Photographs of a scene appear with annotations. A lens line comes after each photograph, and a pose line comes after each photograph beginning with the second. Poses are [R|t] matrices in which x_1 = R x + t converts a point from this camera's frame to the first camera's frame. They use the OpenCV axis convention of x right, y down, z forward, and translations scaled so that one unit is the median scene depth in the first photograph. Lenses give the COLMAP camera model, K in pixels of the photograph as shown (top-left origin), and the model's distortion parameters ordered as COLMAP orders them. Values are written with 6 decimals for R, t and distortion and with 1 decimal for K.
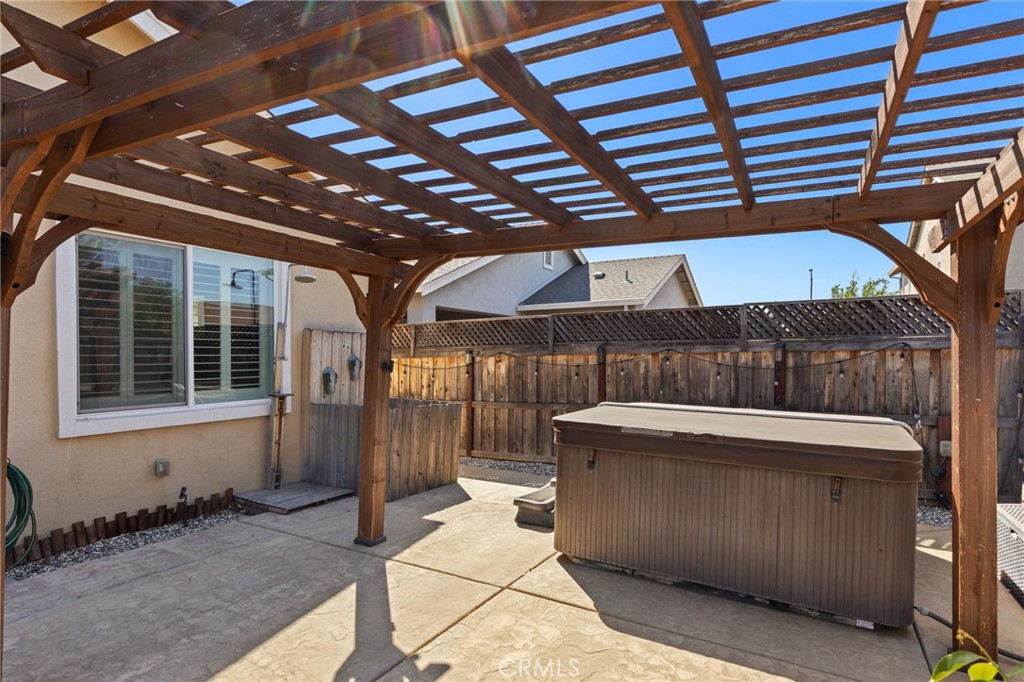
lens RADIAL K [[559.2, 0, 512.1], [0, 559.2, 347.9], [0, 0, 1]] dist [0.000797, 0.000067]
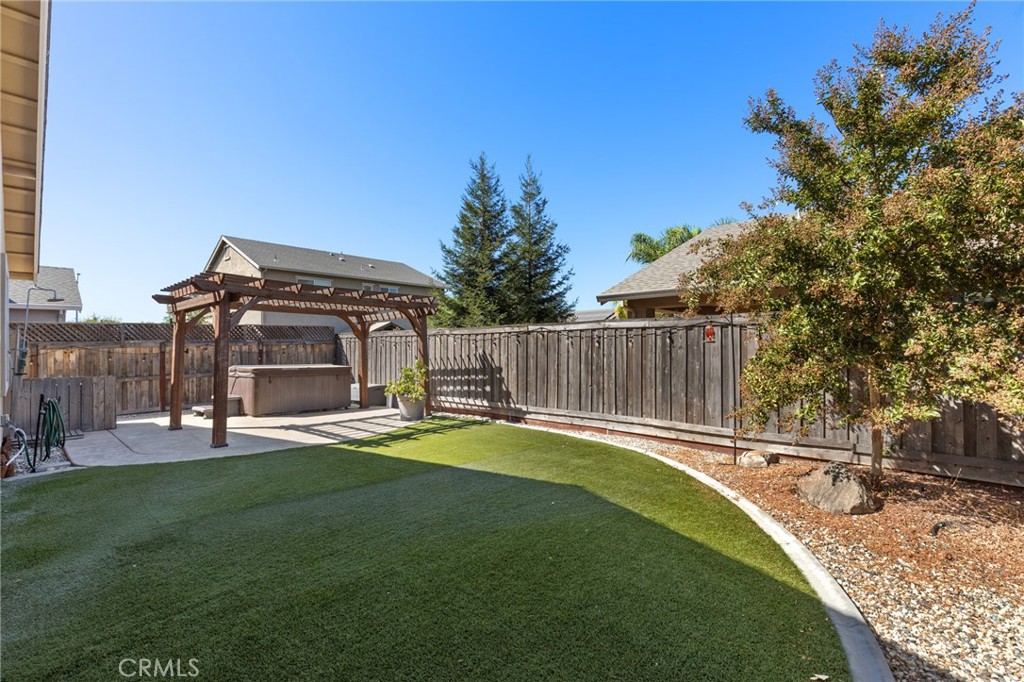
lens RADIAL K [[462.6, 0, 509.2], [0, 462.6, 344.7], [0, 0, 1]] dist [-0.000381, -0.000162]
pose [[0.256392, 0.000390, 0.966573, -0.975175], [-0.002495, 0.999997, 0.000259, 0.000664], [-0.966570, -0.002478, 0.256392, -0.450228]]
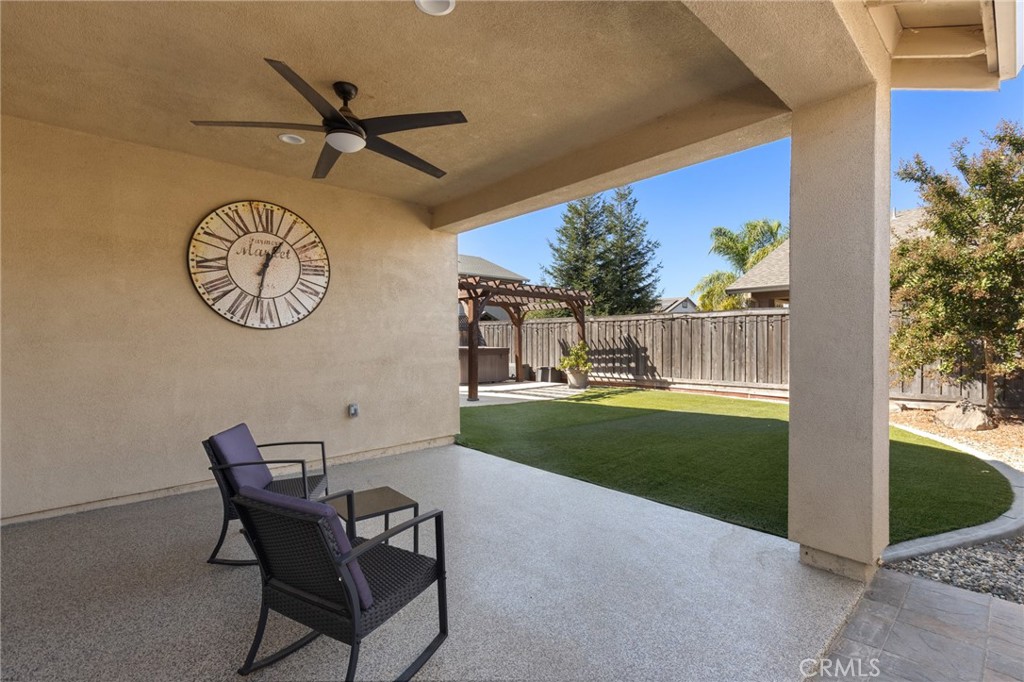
lens RADIAL K [[462.6, 0, 514.5], [0, 462.6, 339.8], [0, 0, 1]] dist [-0.000381, -0.000162]
pose [[0.332191, -0.010795, 0.943150, -1.370872], [-0.001757, 0.999926, 0.012064, 0.018246], [-0.943211, -0.005664, 0.332147, -0.215493]]
